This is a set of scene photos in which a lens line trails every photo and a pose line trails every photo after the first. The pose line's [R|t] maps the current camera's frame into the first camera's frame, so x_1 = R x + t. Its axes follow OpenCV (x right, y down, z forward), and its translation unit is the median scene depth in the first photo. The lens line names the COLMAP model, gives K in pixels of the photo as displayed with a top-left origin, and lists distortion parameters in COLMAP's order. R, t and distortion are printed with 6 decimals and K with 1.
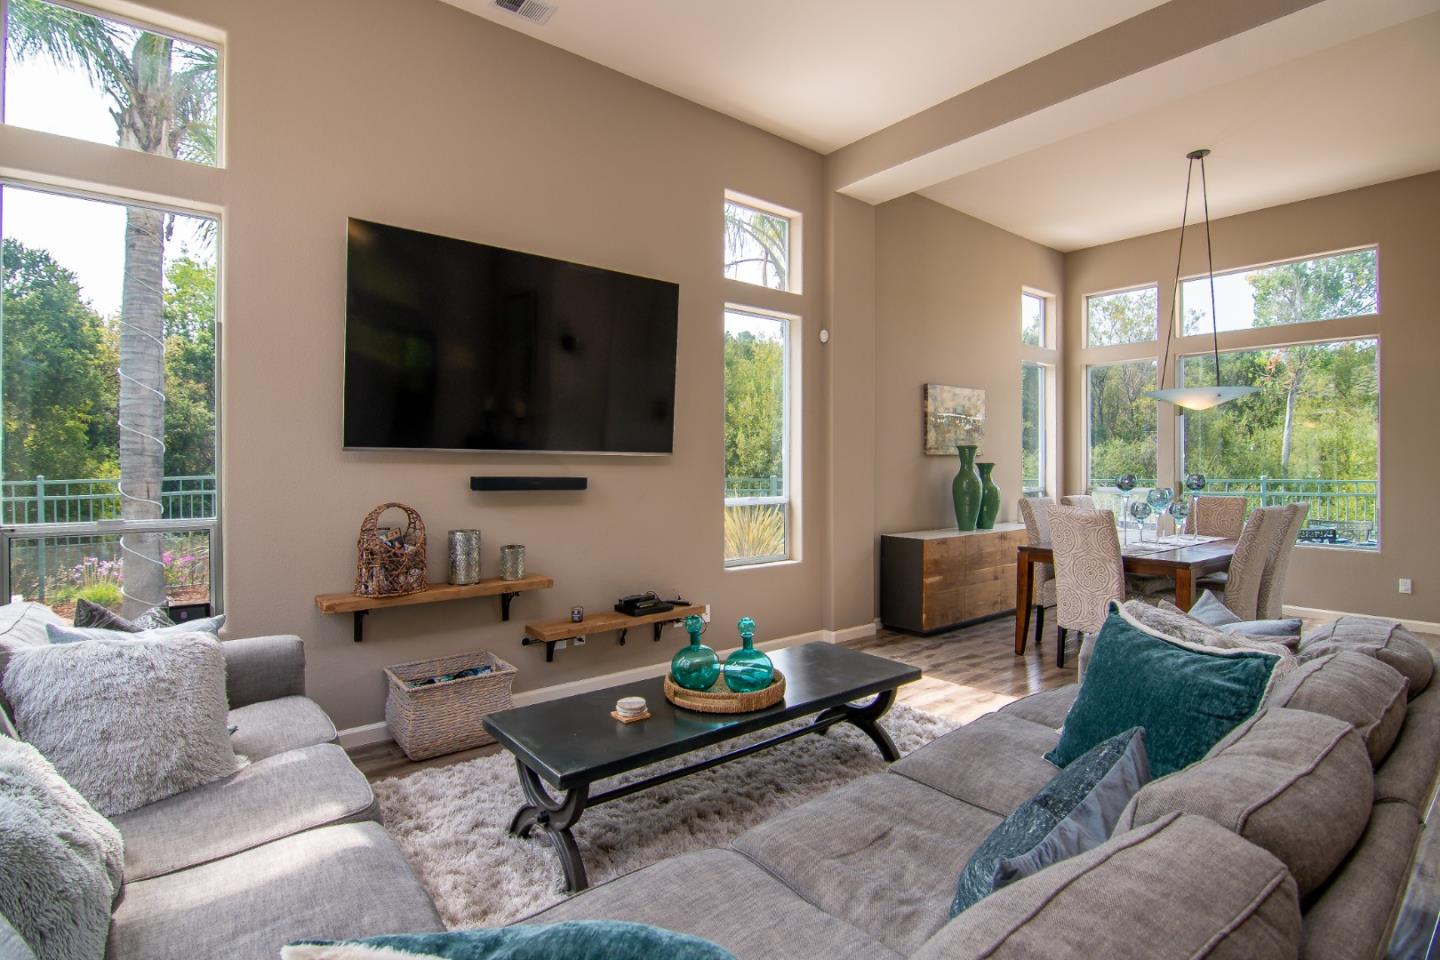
lens RADIAL K [[705.3, 0, 720.0], [0, 705.3, 477.7], [0, 0, 1]] dist [-0.014341, -0.004754]
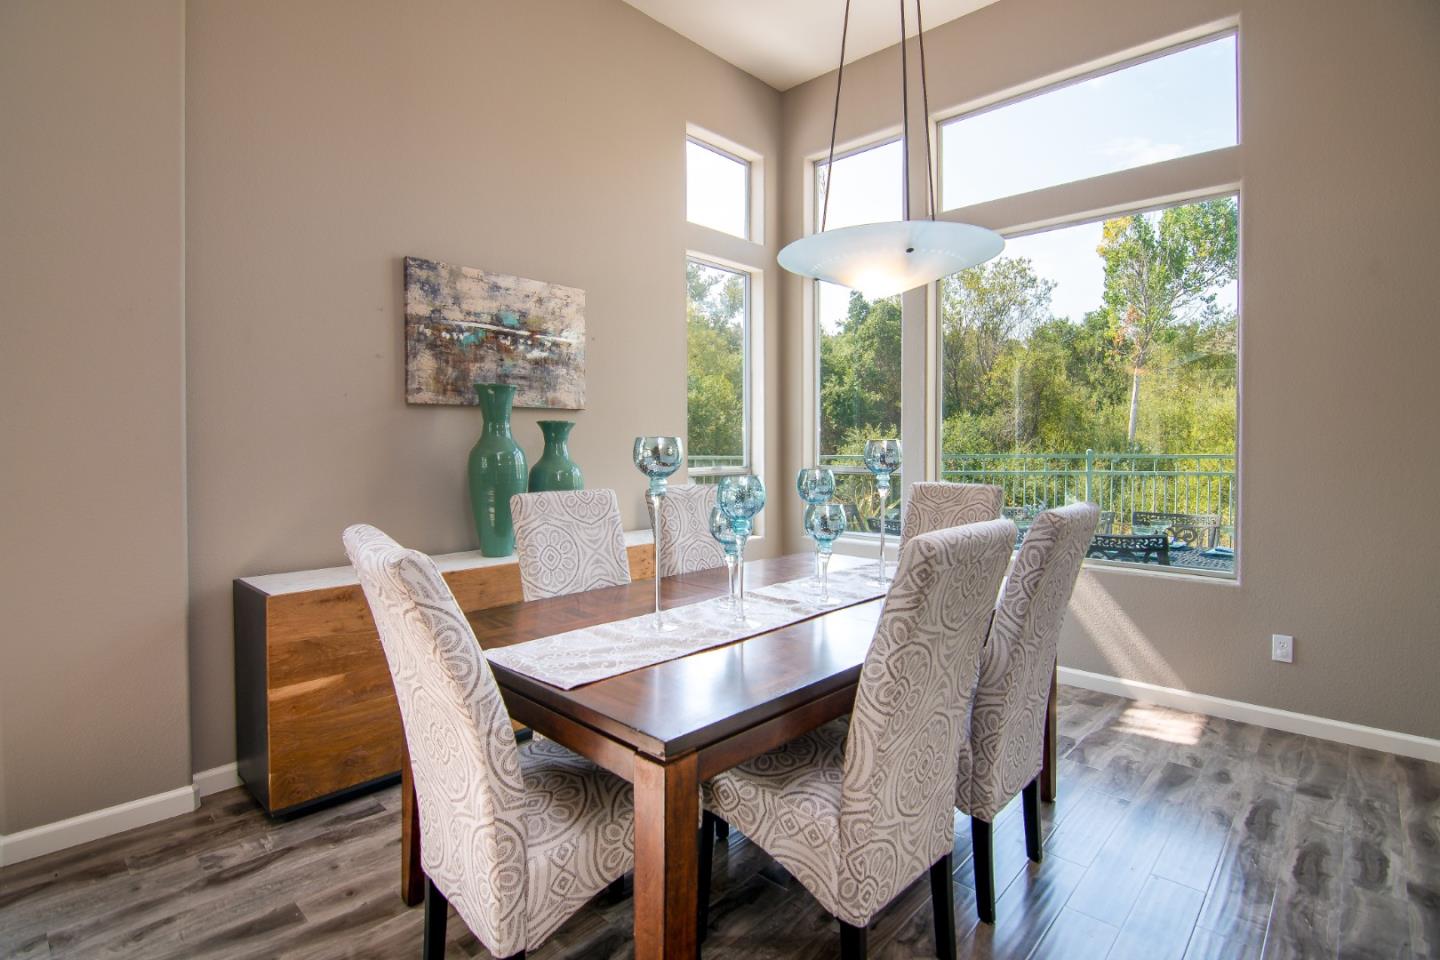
lens RADIAL K [[705.3, 0, 720.4], [0, 705.3, 470.1], [0, 0, 1]] dist [-0.014341, -0.004754]
pose [[0.989518, -0.005340, 0.144312, 0.097350], [0.002303, 0.999773, 0.021199, 0.000909], [-0.144393, -0.020645, 0.989305, 0.107545]]
